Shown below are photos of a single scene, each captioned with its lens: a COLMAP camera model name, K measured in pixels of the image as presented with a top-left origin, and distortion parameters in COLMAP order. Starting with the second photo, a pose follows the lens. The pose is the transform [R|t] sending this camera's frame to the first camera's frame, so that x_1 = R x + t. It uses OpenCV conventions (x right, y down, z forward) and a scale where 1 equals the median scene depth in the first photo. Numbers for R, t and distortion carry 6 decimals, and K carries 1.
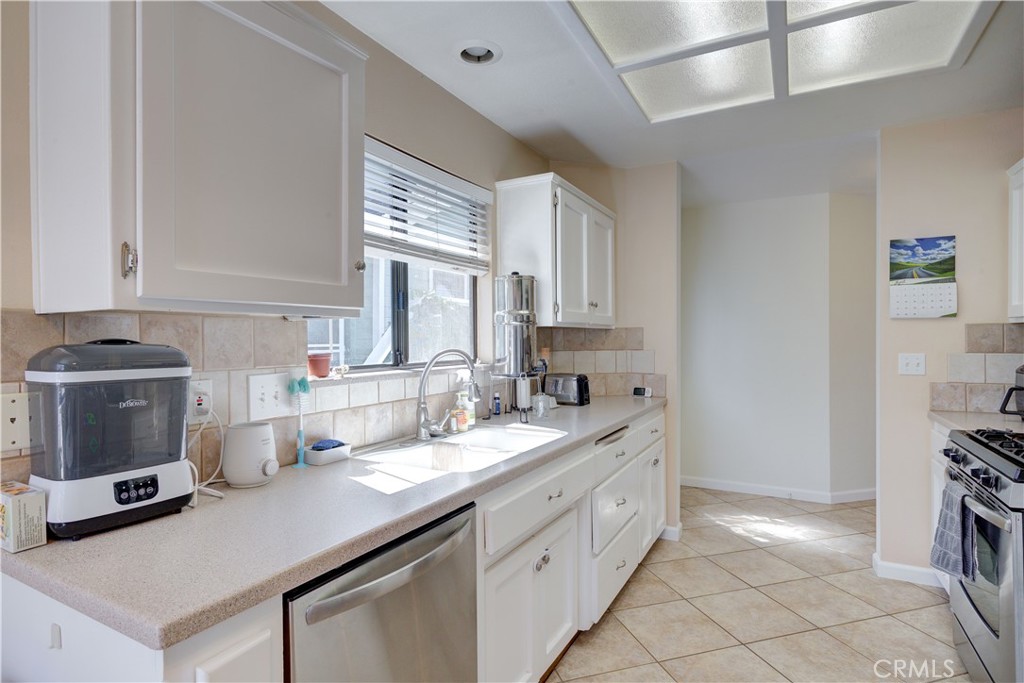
lens RADIAL K [[531.9, 0, 512.0], [0, 531.9, 341.5], [0, 0, 1]] dist [-0.002521, 0.000360]
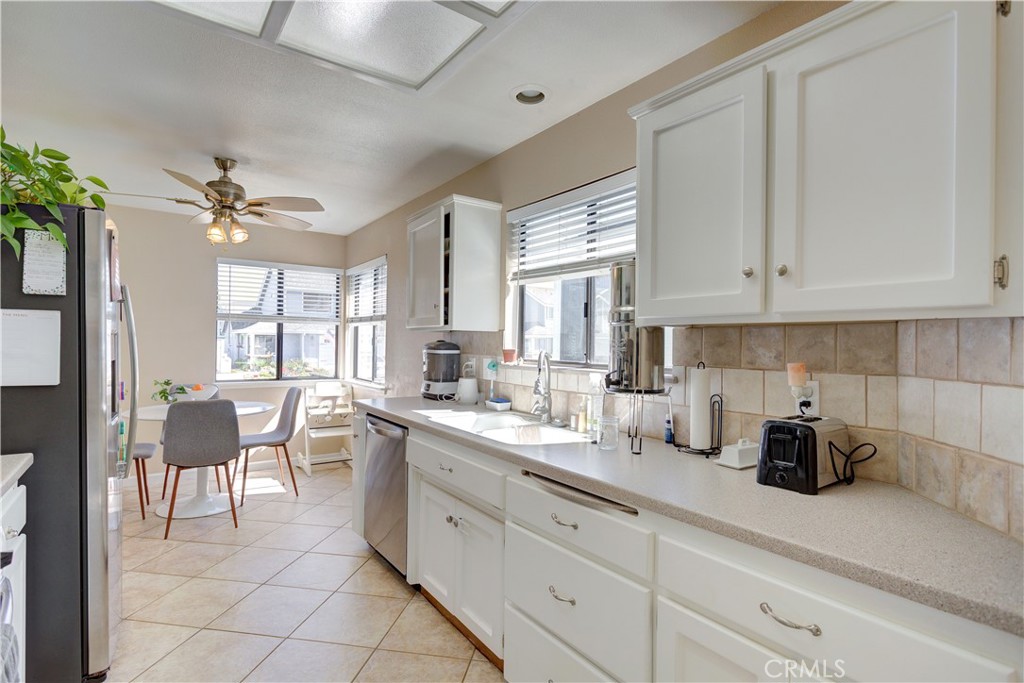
lens RADIAL K [[503.4, 0, 512.0], [0, 503.4, 341.5], [0, 0, 1]] dist [-0.007119, 0.000998]
pose [[-0.432928, -0.004869, -0.901415, 0.737639], [-0.021337, 0.999761, 0.004847, -0.007008], [0.901176, 0.021332, -0.432928, 1.140900]]
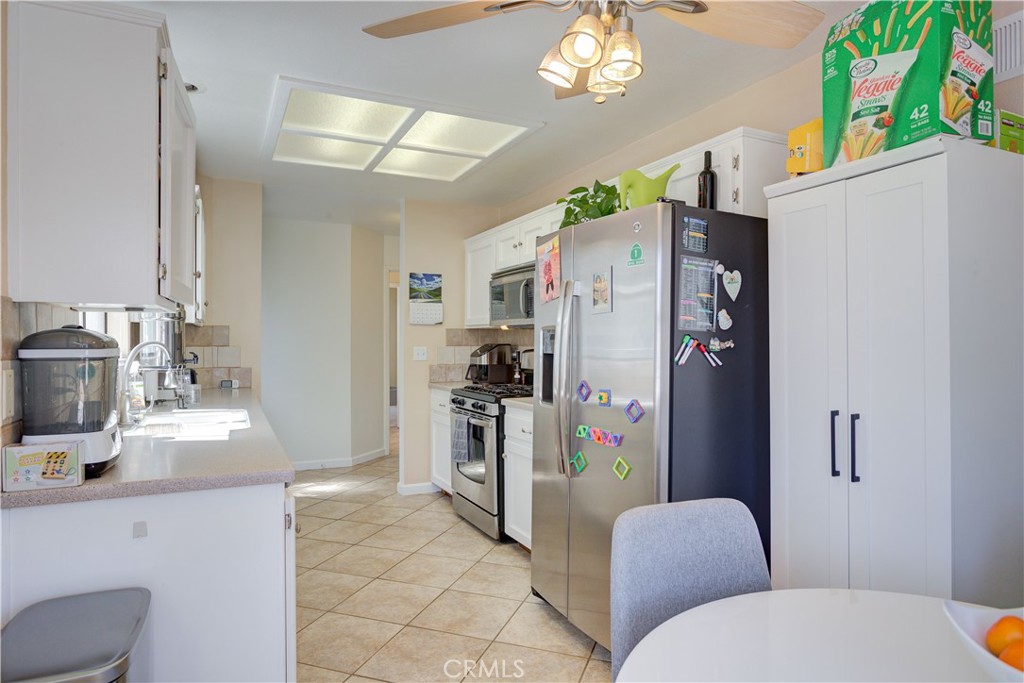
lens RADIAL K [[602.9, 0, 512.0], [0, 602.9, 341.5], [0, 0, 1]] dist [-0.003353, -0.001123]
pose [[0.590161, 0.004120, 0.807275, -0.548641], [0.000445, 0.999985, -0.005429, 0.017590], [-0.807286, 0.003563, 0.590150, -0.277462]]
